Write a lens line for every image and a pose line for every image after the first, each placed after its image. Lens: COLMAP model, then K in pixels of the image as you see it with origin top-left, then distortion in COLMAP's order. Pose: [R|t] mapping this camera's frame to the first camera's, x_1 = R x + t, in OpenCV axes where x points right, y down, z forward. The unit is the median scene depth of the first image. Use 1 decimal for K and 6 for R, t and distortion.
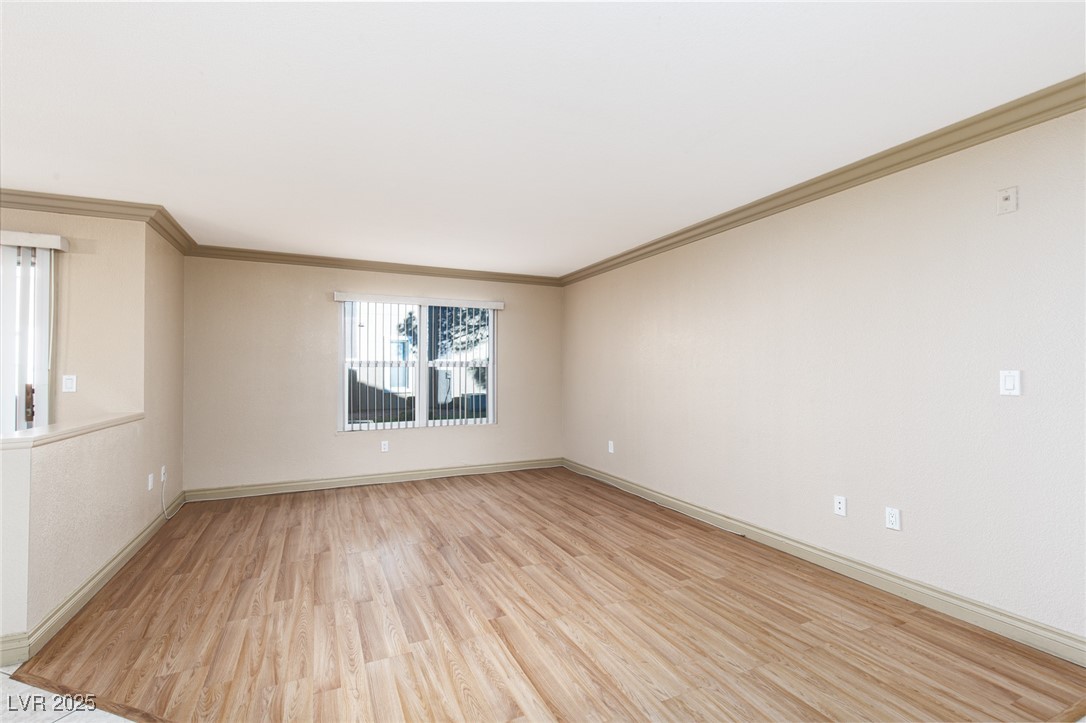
lens RADIAL K [[486.8, 0, 546.3], [0, 486.8, 365.7], [0, 0, 1]] dist [0.004810, 0.000066]
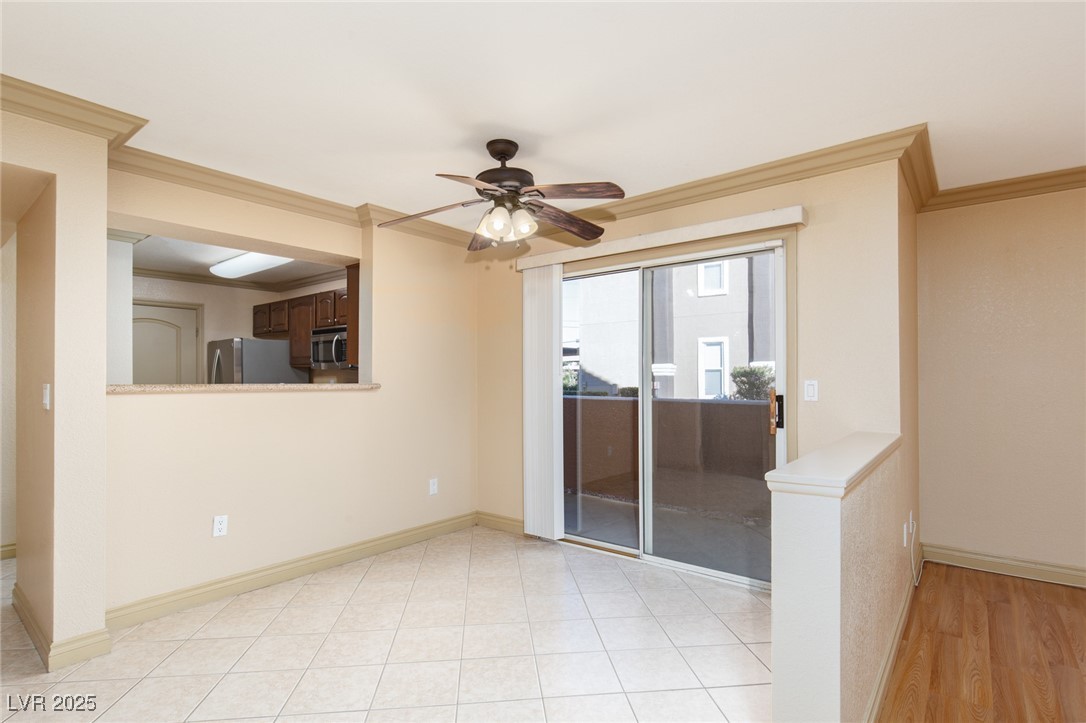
lens RADIAL K [[534.2, 0, 541.0], [0, 534.2, 374.7], [0, 0, 1]] dist [-0.001435, 0.000063]
pose [[0.428062, -0.002565, -0.903746, -0.401804], [0.011174, 0.999935, 0.002455, 0.004067], [0.903680, -0.011149, 0.428062, 0.246592]]
